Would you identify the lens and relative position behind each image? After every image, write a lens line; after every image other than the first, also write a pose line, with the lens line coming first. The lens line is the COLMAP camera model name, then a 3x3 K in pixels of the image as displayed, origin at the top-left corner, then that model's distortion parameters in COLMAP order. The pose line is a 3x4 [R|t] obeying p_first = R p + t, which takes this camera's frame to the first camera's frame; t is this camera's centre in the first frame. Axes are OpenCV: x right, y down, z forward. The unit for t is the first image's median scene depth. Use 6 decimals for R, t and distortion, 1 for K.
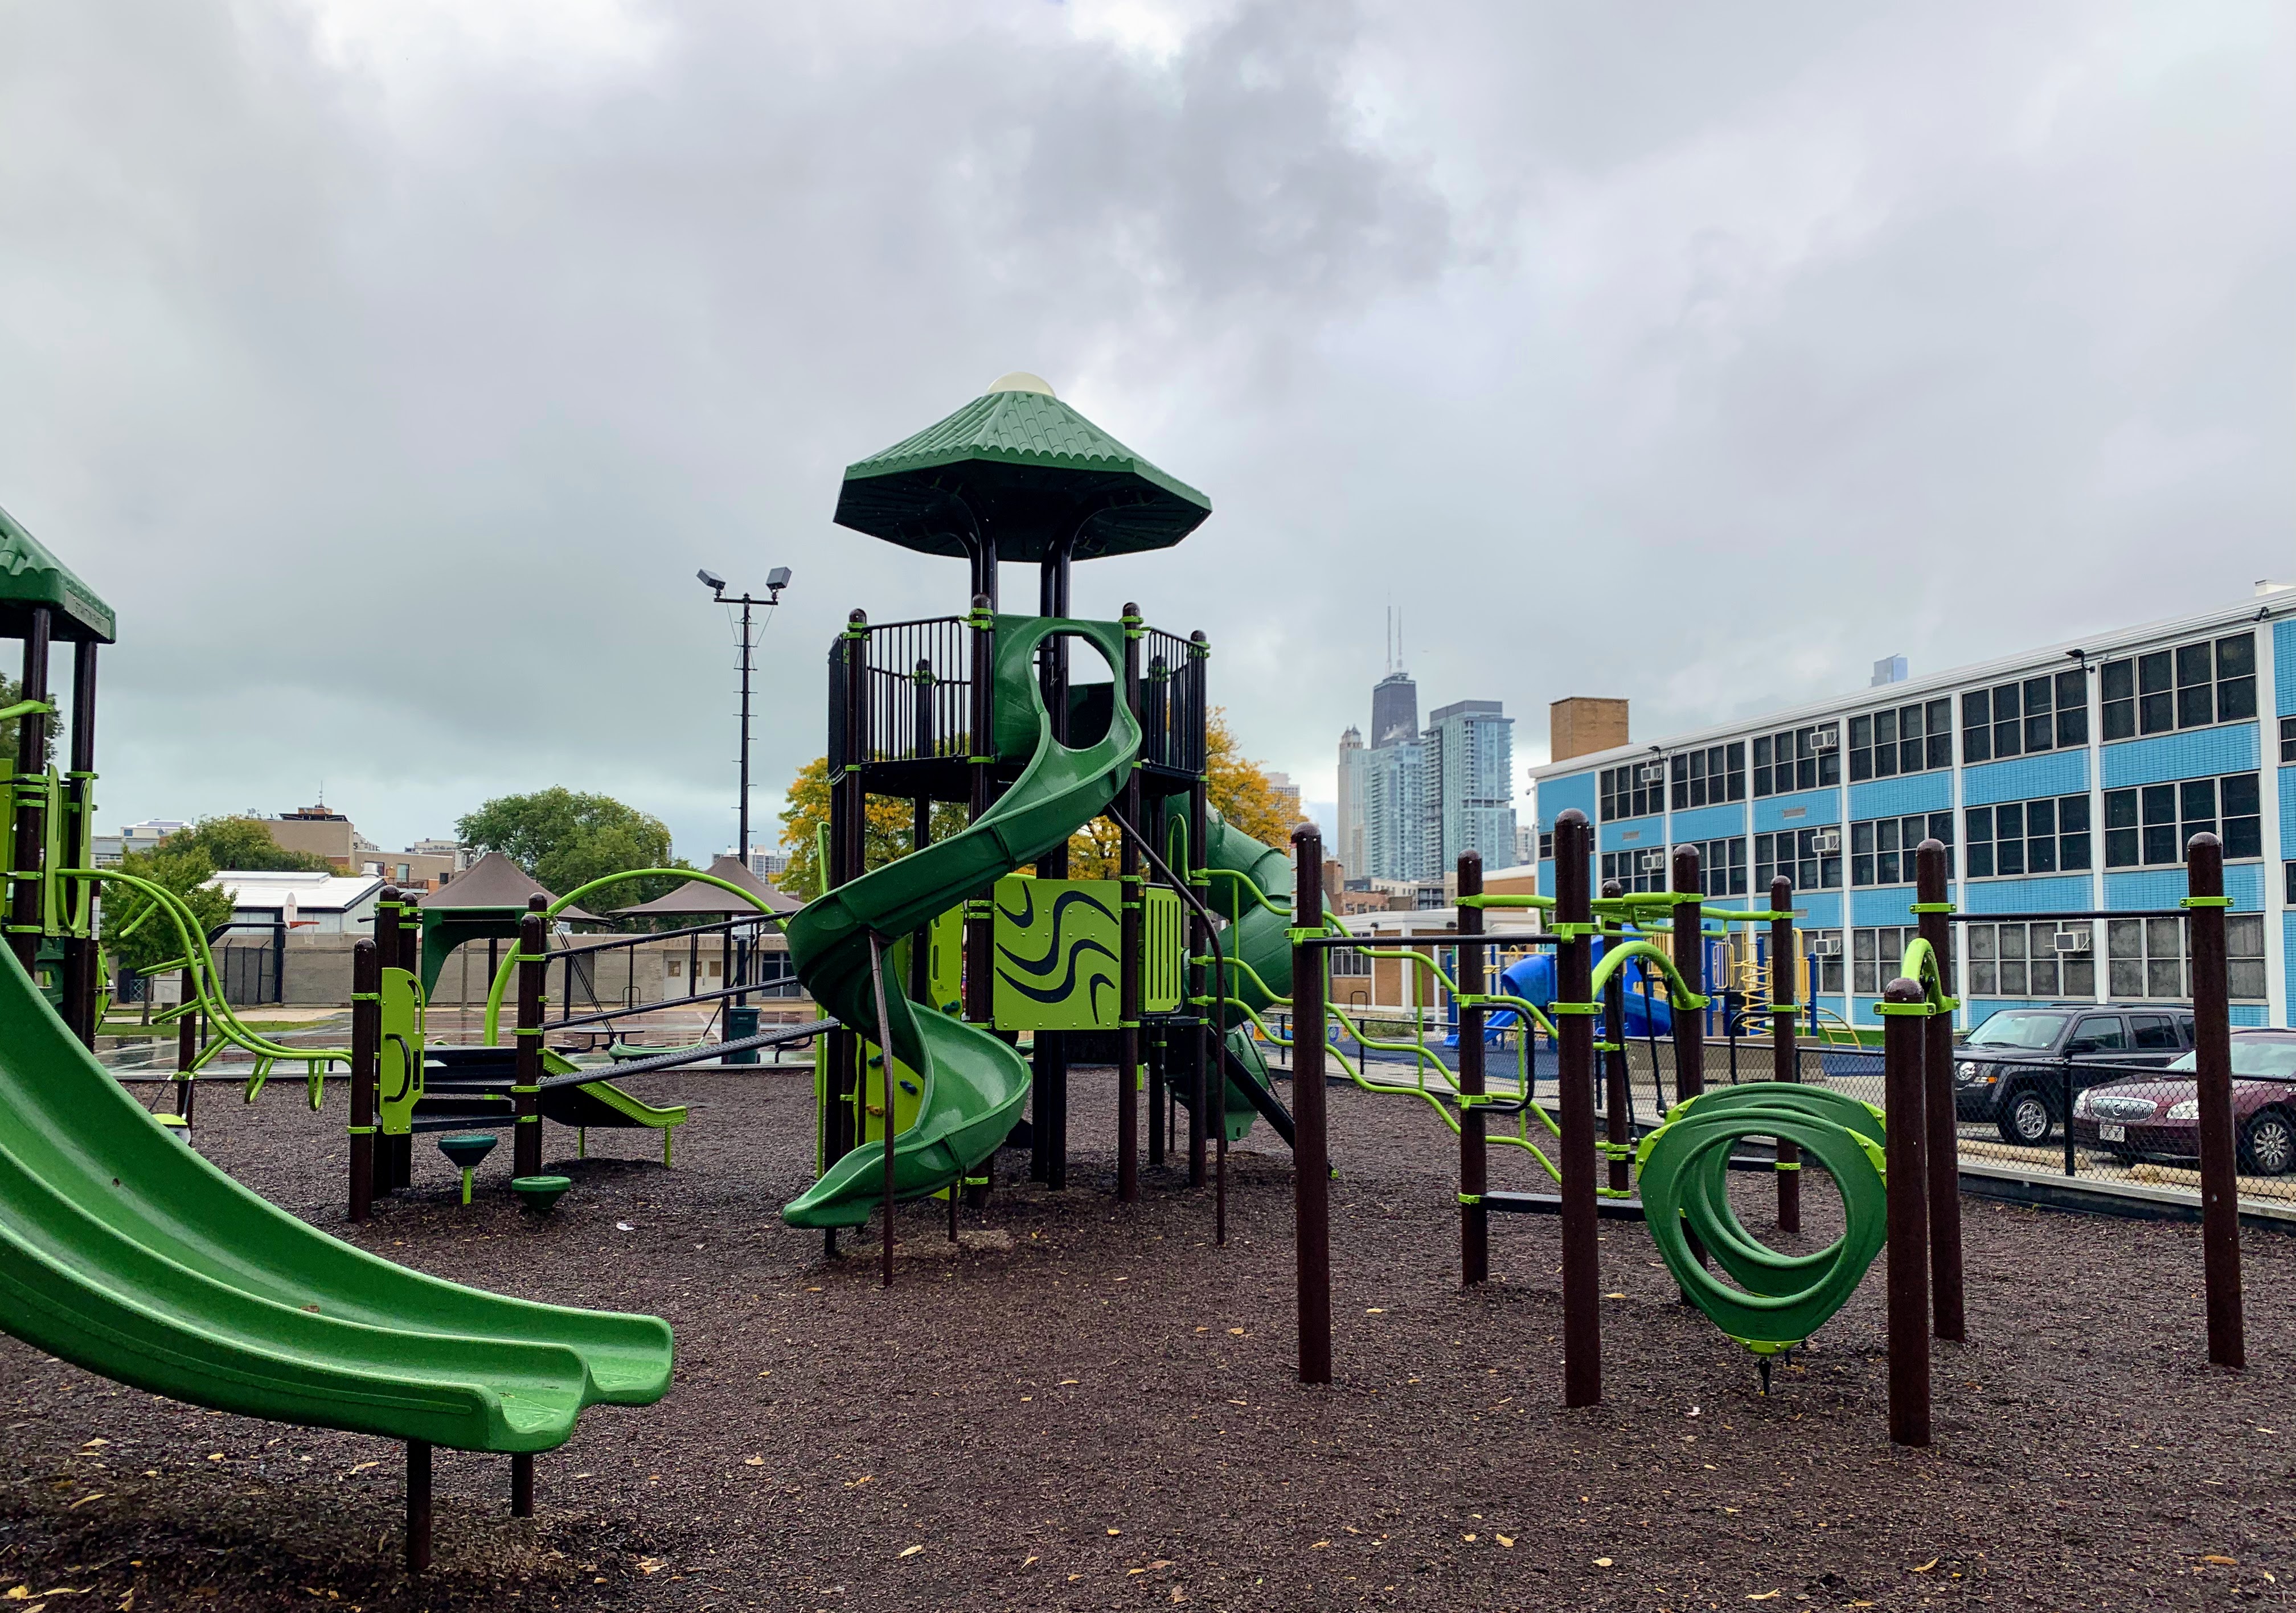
lens RADIAL K [[1755.6, 0, 1143.6], [0, 1755.6, 871.3], [0, 0, 1]] dist [0.006312, 0.000734]
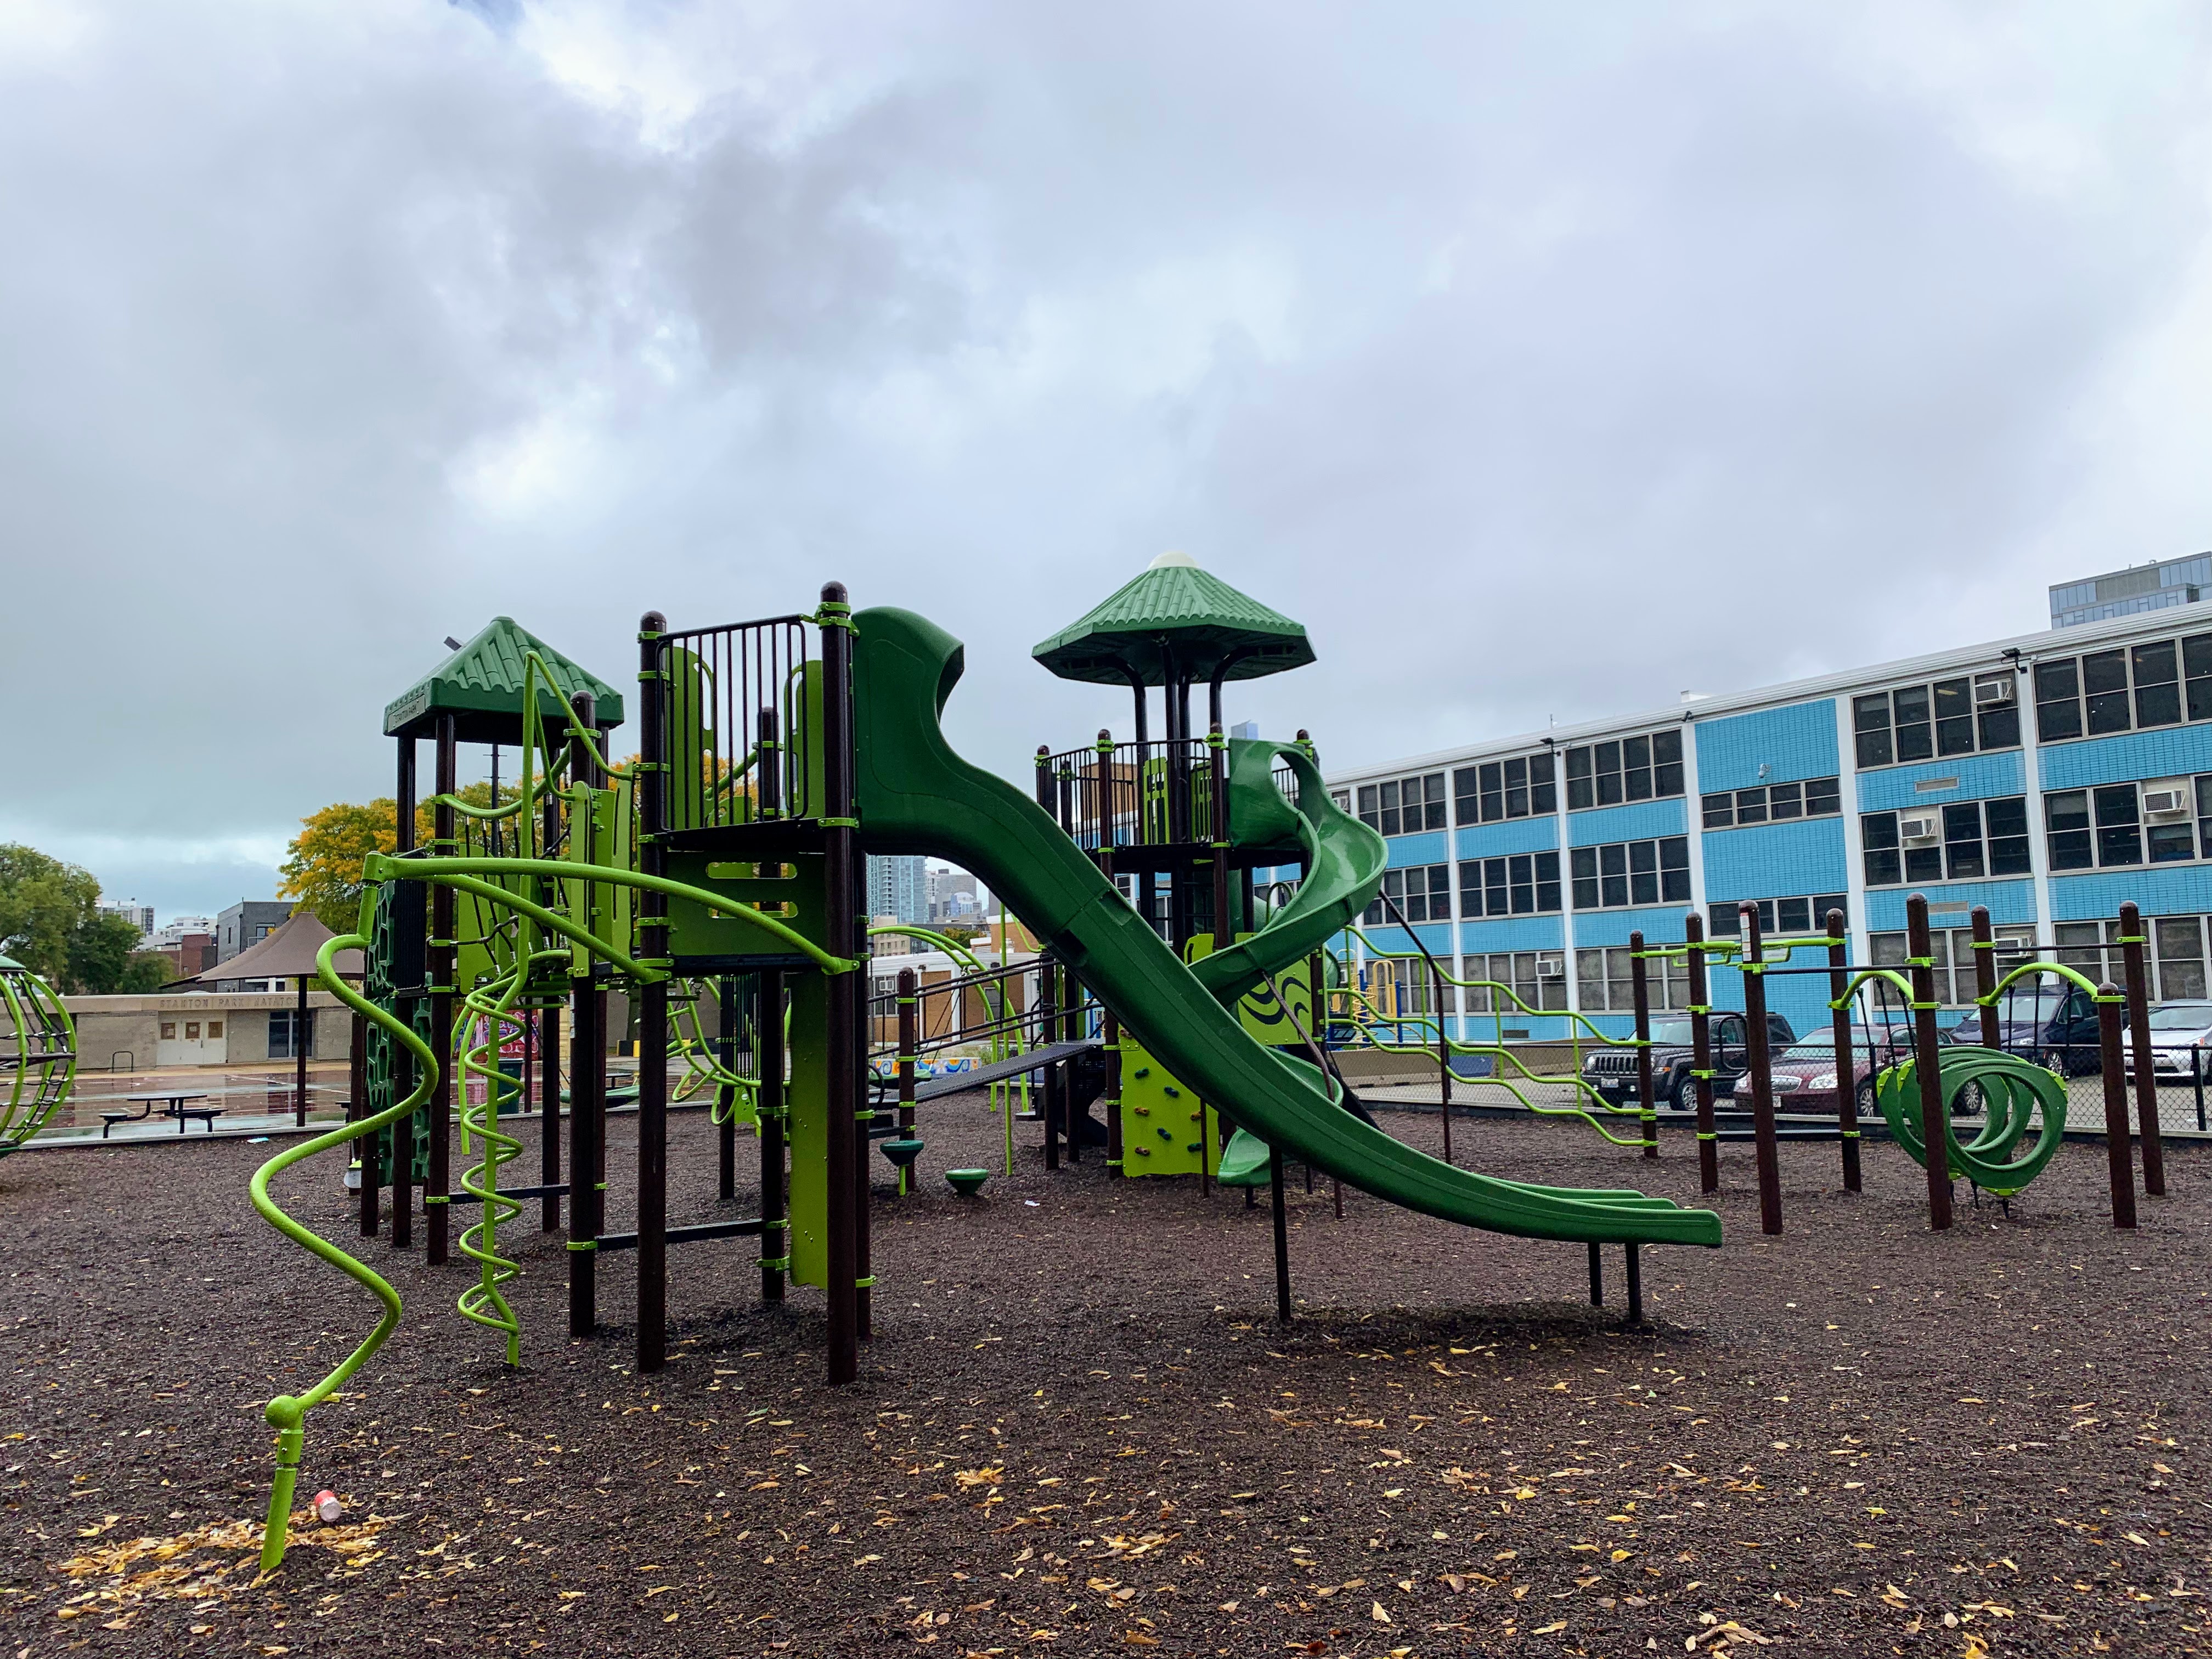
lens RADIAL K [[1694.2, 0, 1095.4], [0, 1694.2, 833.6], [0, 0, 1]] dist [0.045361, -0.051256]
pose [[0.948439, 0.004000, 0.316934, -0.174674], [0.011221, 0.998870, -0.046186, -0.003904], [-0.316761, 0.047361, 0.947322, -0.059589]]
